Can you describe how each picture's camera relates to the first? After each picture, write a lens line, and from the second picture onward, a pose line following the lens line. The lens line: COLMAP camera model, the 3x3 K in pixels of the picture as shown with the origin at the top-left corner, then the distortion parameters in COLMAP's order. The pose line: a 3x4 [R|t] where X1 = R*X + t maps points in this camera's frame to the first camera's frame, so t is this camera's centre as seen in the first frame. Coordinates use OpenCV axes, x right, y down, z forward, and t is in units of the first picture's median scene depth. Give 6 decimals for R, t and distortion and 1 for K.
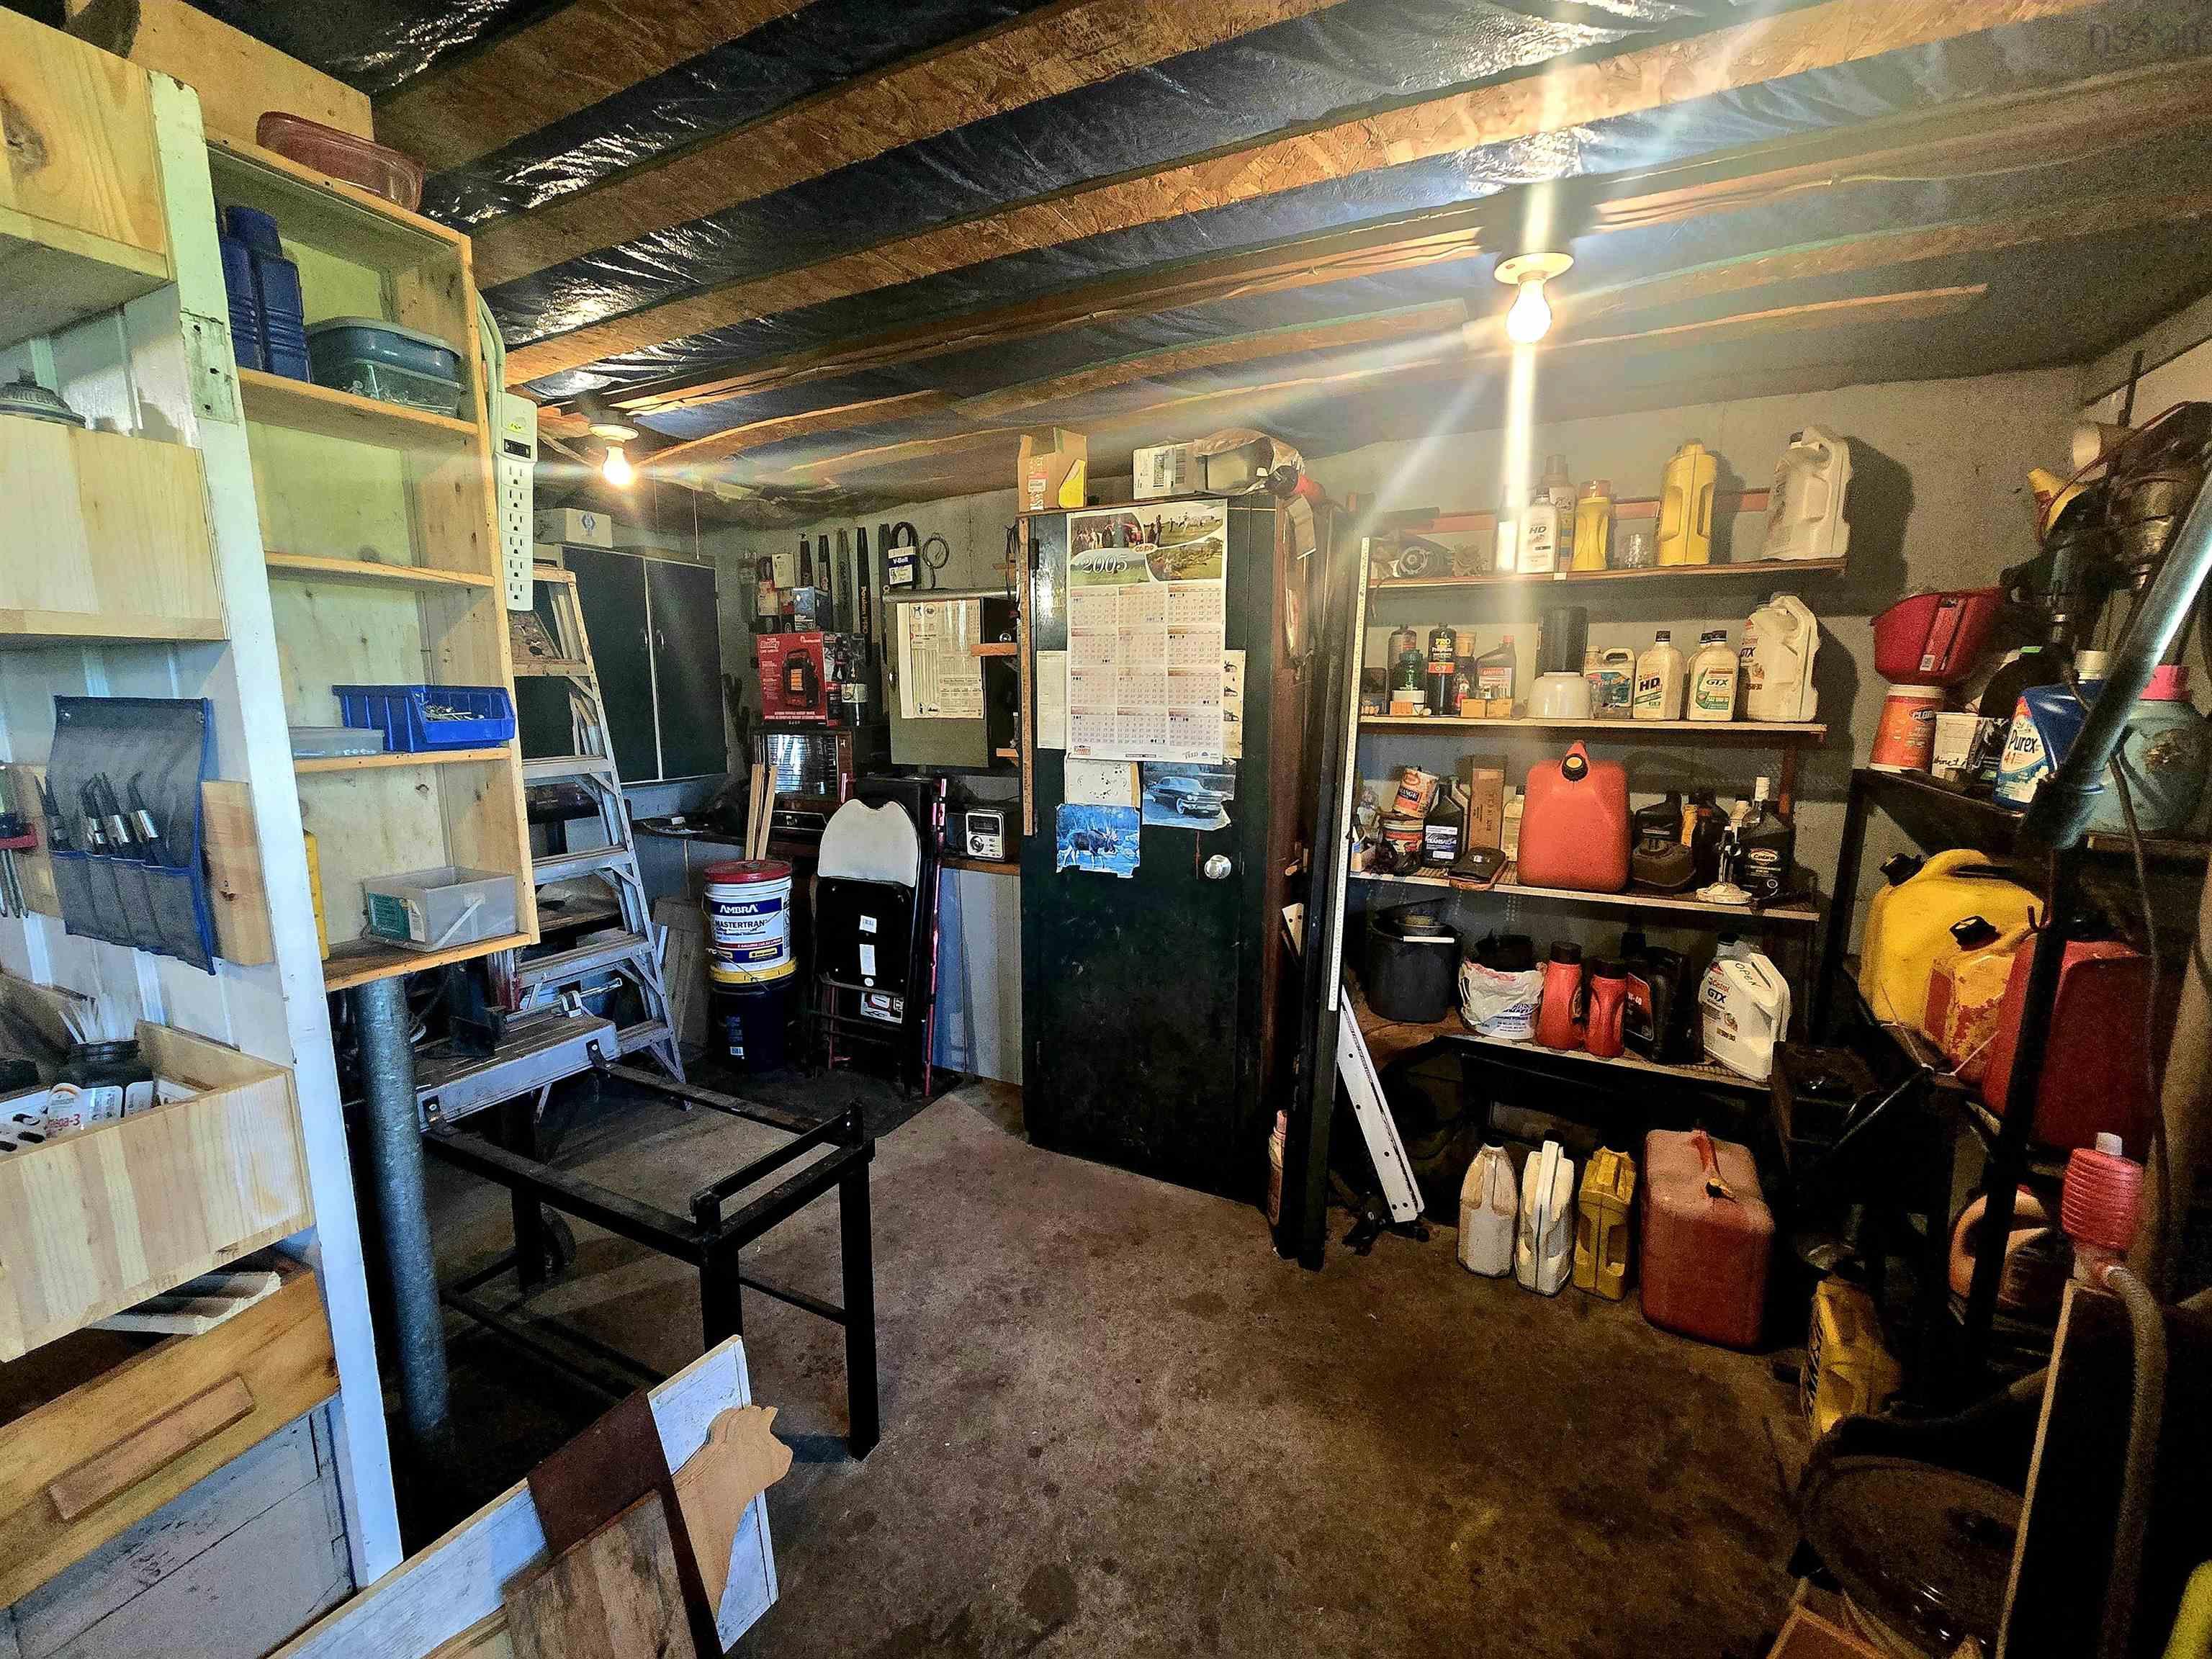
lens RADIAL K [[908.2, 0, 1110.8], [0, 908.2, 822.1], [0, 0, 1]] dist [-0.002087, 0.000904]
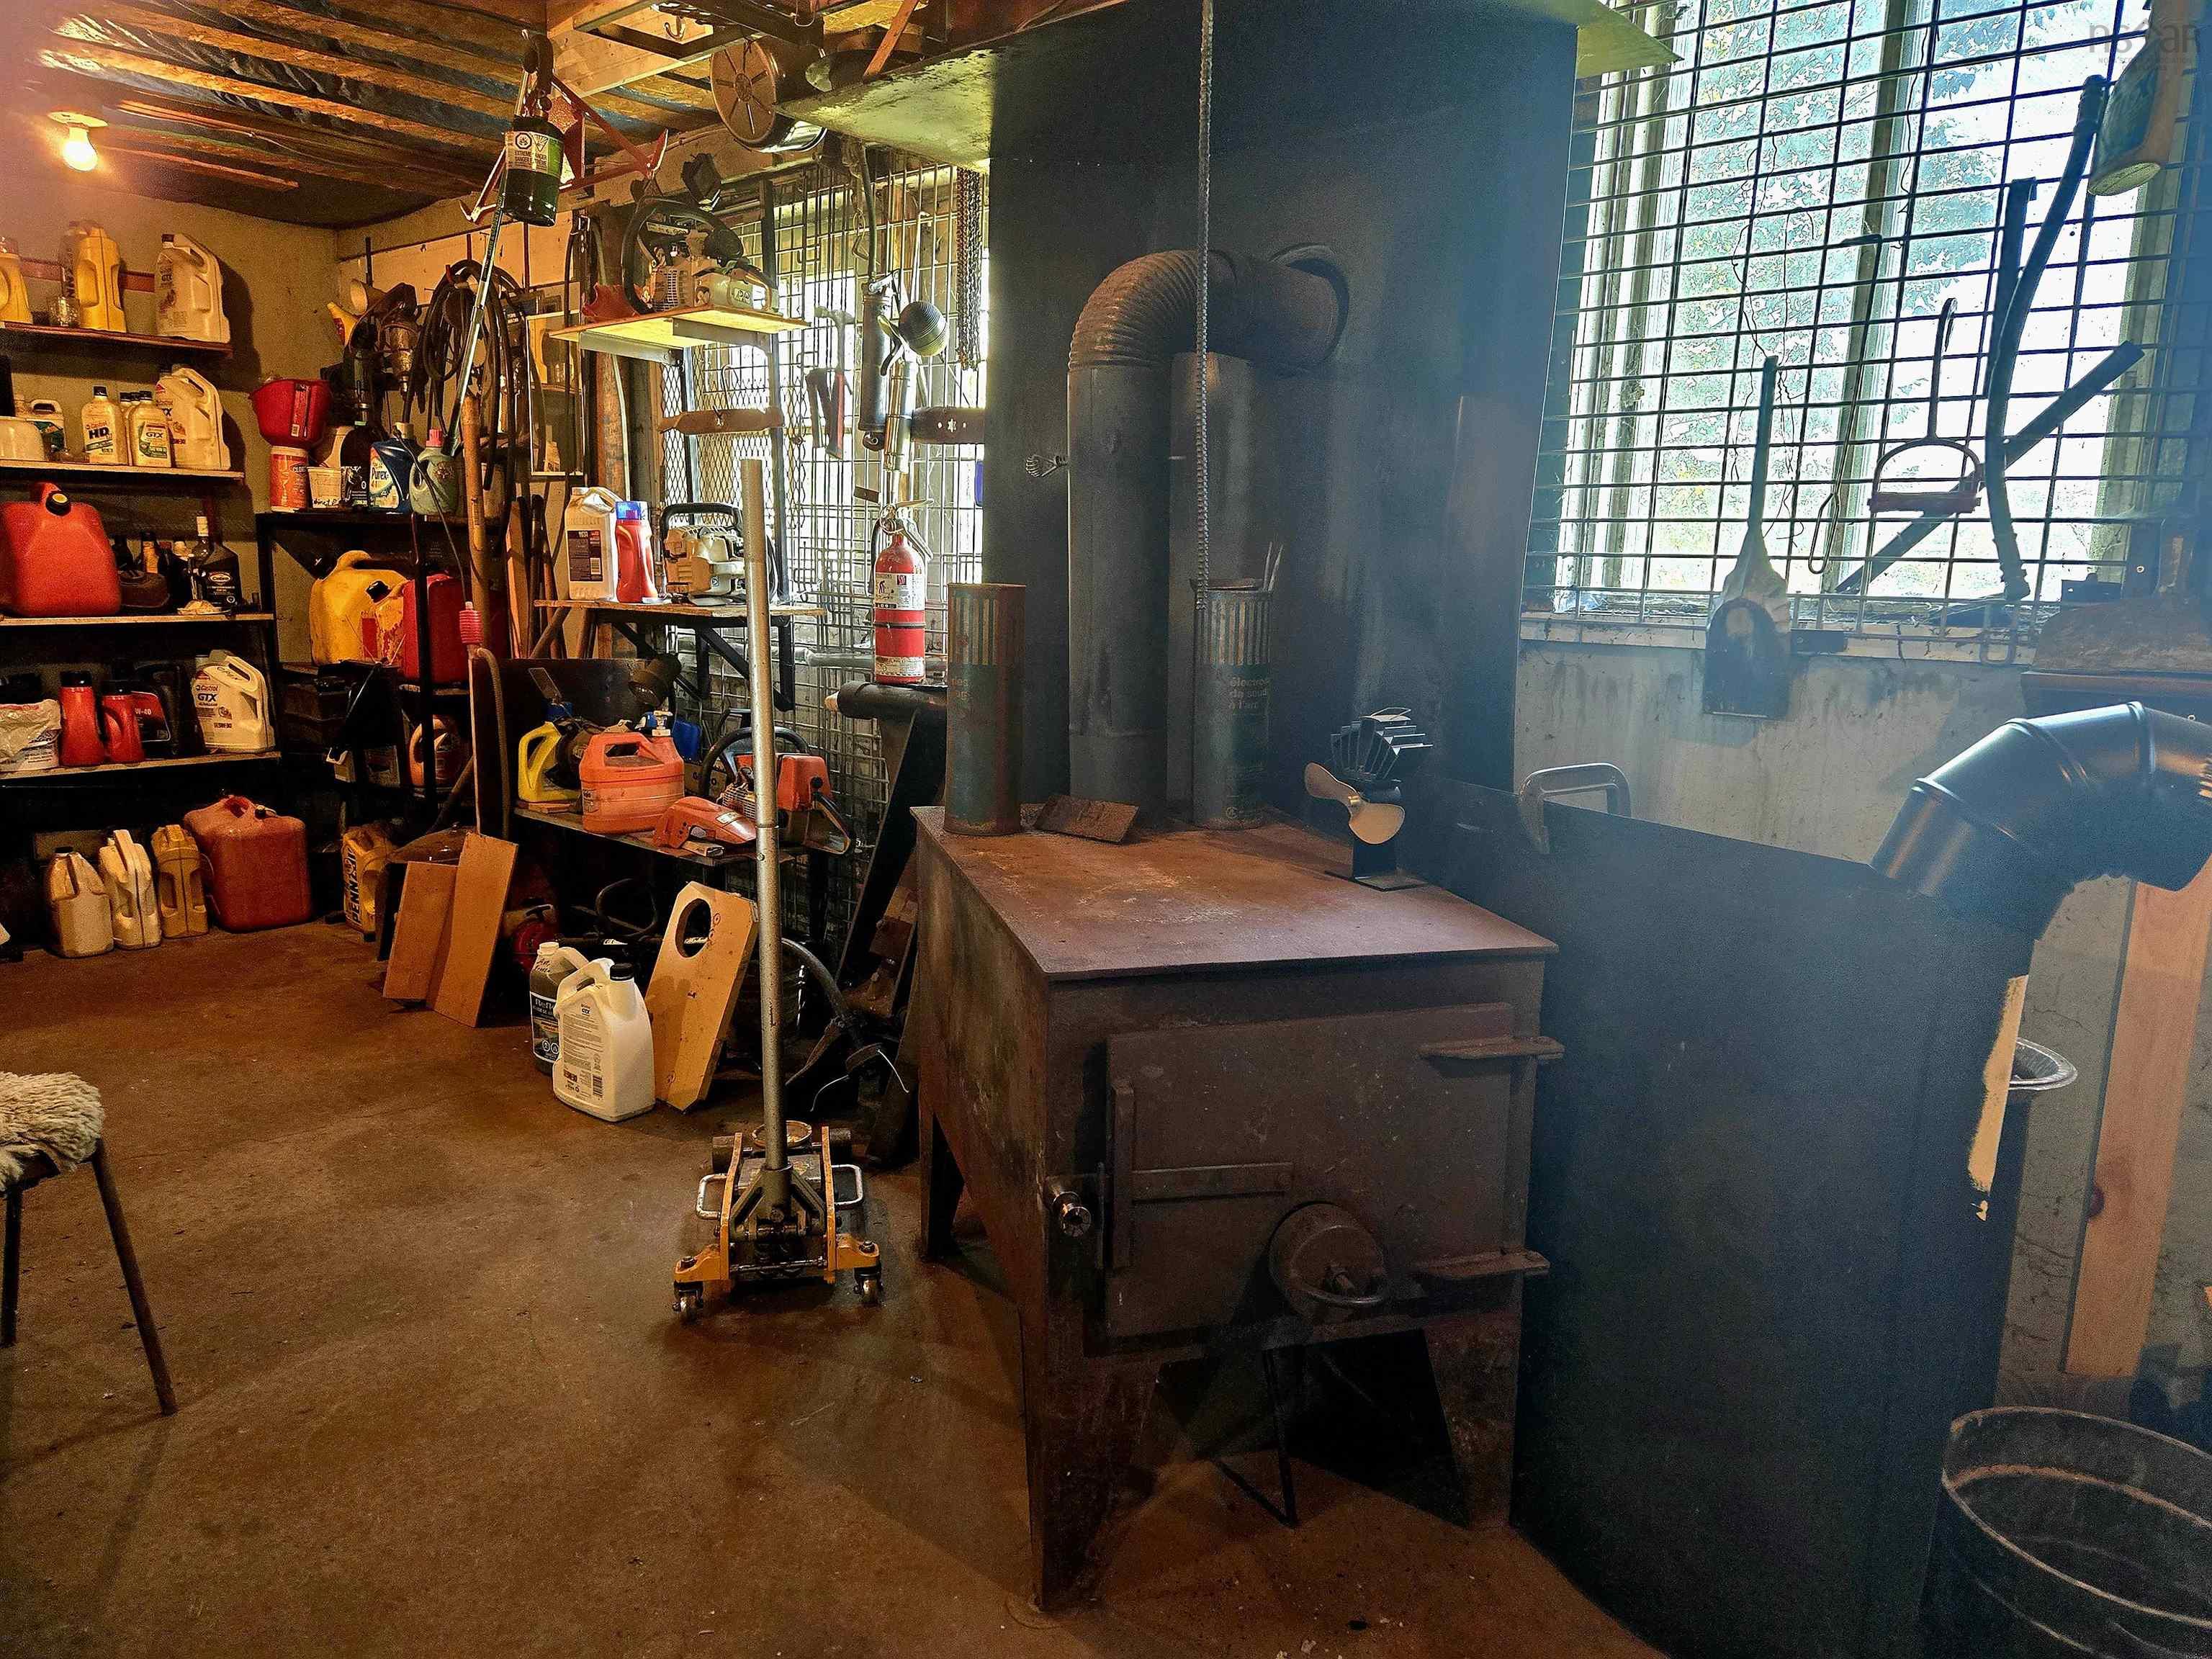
lens RADIAL K [[1481.7, 0, 1165.5], [0, 1481.7, 843.7], [0, 0, 1]] dist [0.029518, -0.029750]
pose [[0.223533, -0.180050, 0.957922, -1.043301], [0.120917, 0.980321, 0.156044, 0.234867], [-0.967167, 0.080949, 0.240906, -0.744903]]
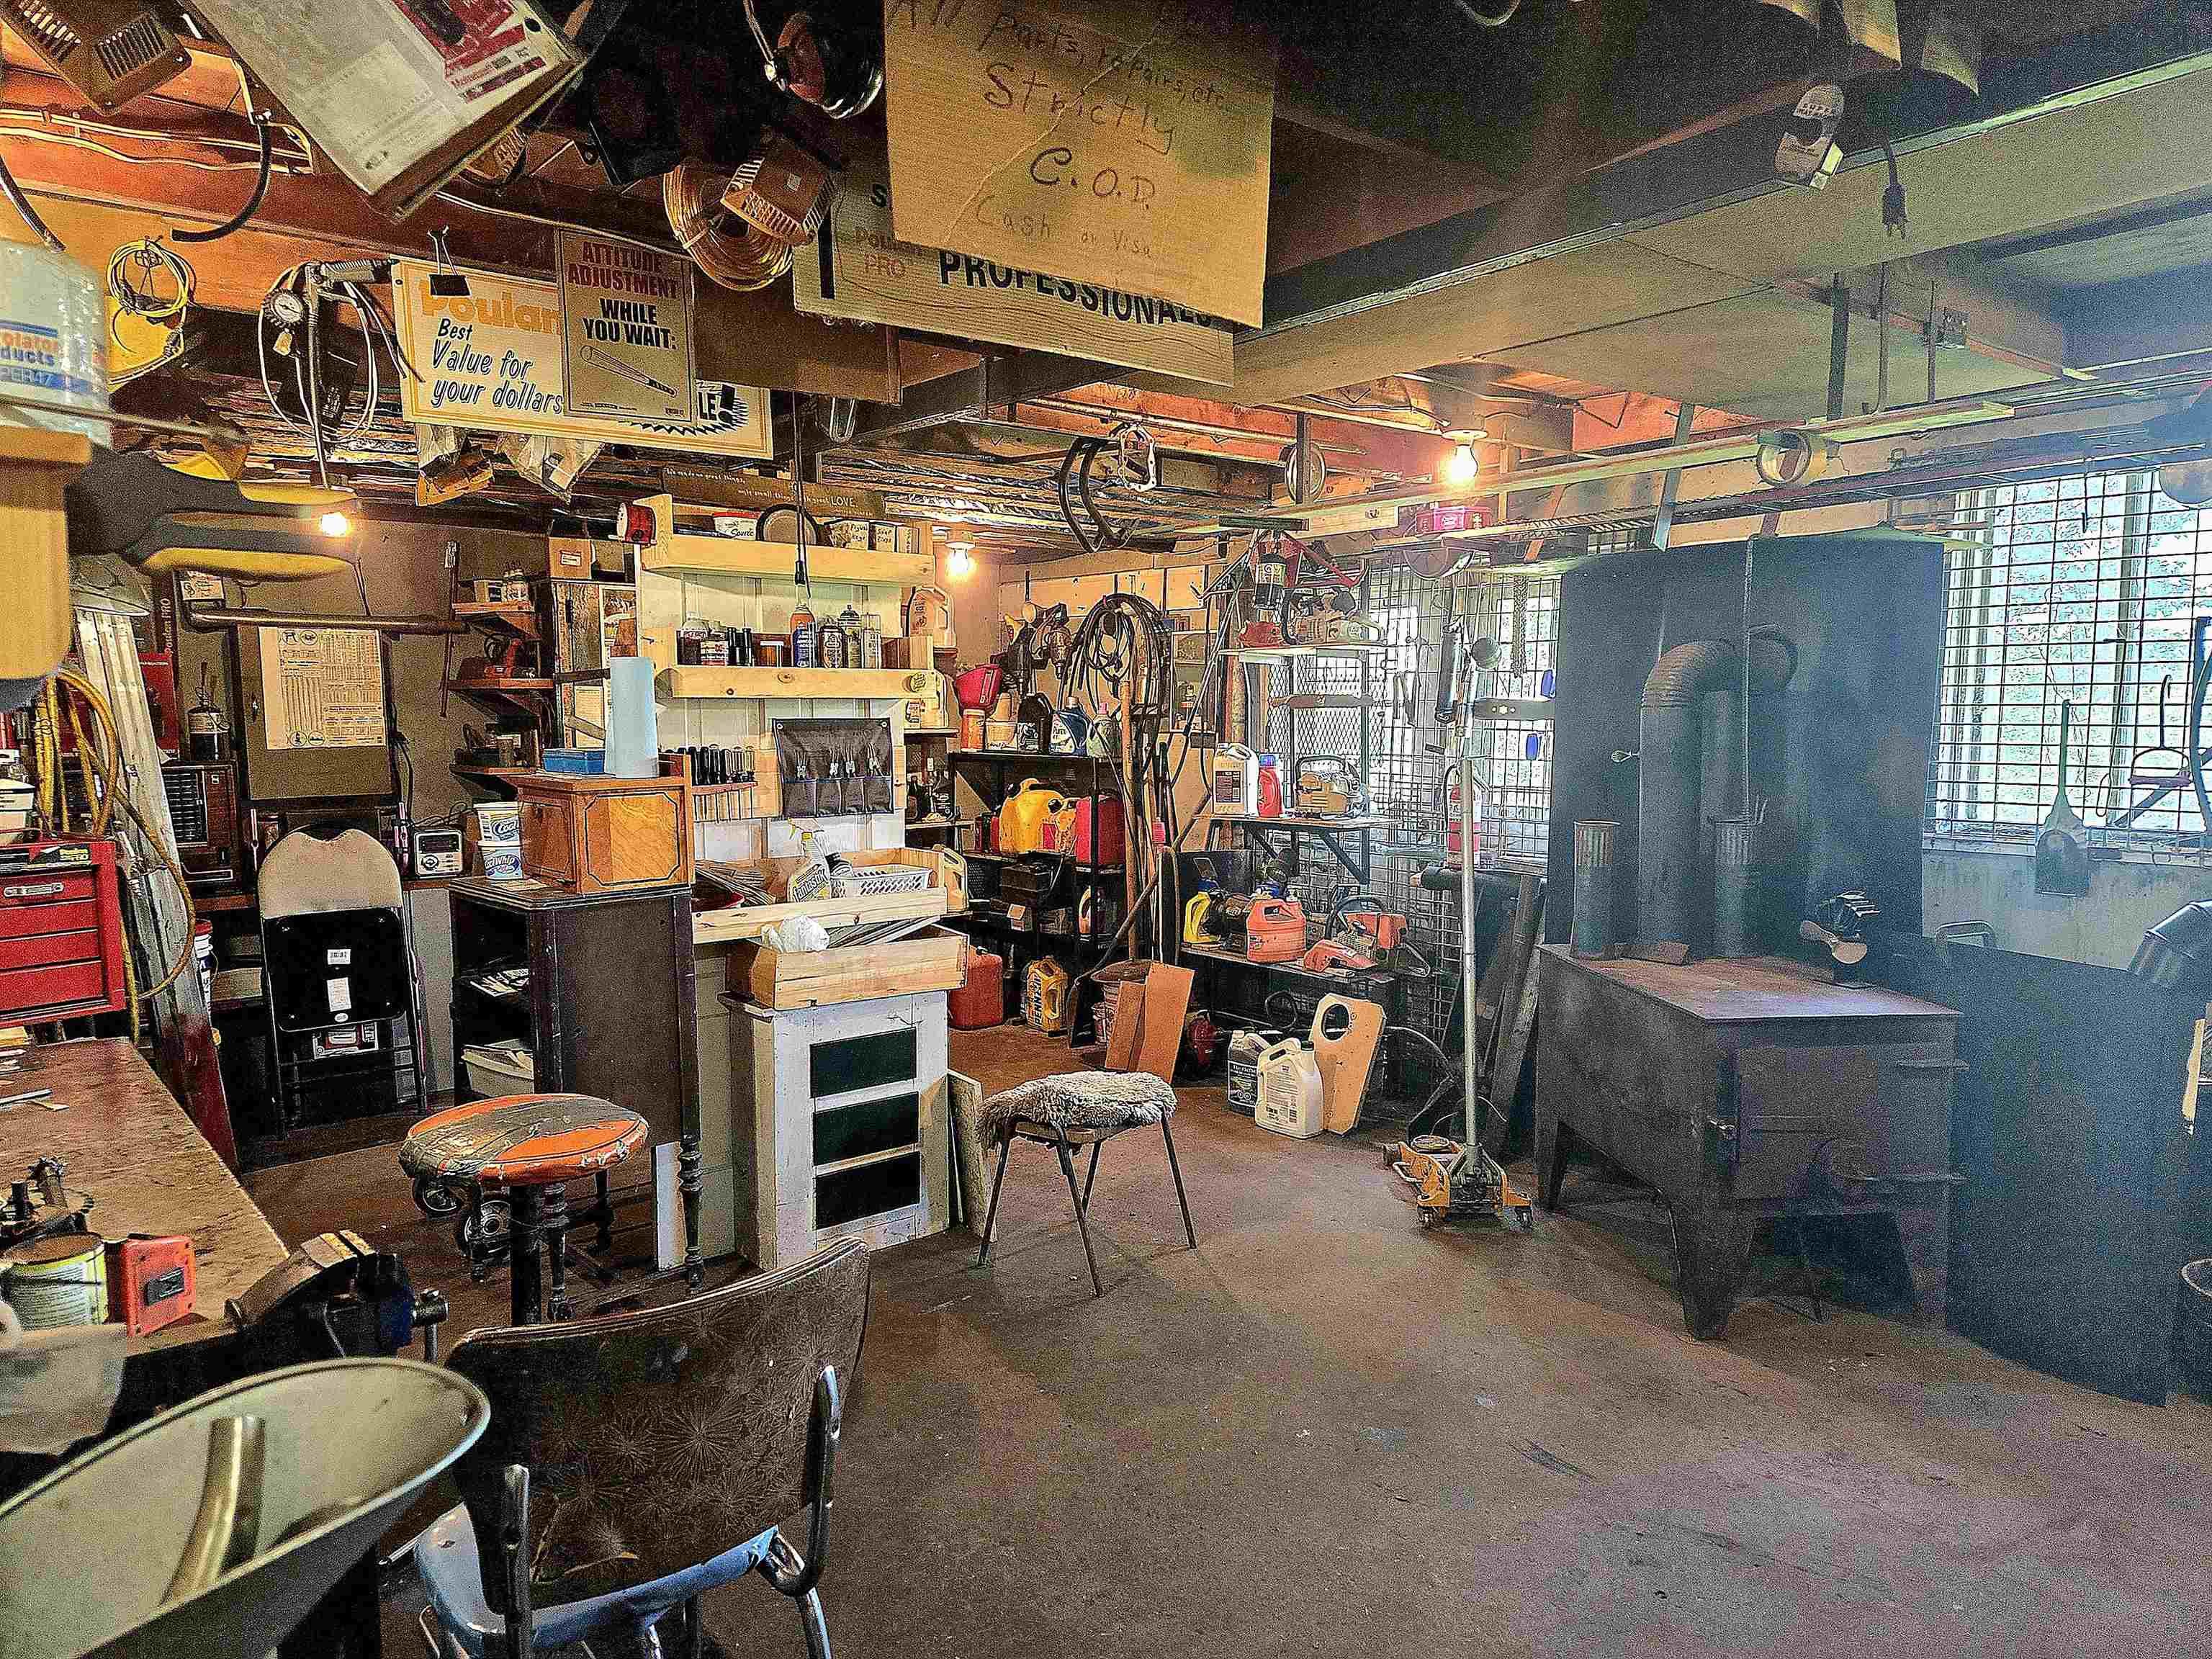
lens RADIAL K [[1481.7, 0, 1094.5], [0, 1481.7, 840.2], [0, 0, 1]] dist [0.029518, -0.029750]
pose [[0.420468, -0.083462, 0.903460, -2.003973], [0.141264, 0.989639, 0.025679, 0.091633], [-0.896243, 0.116830, 0.427902, -0.630565]]
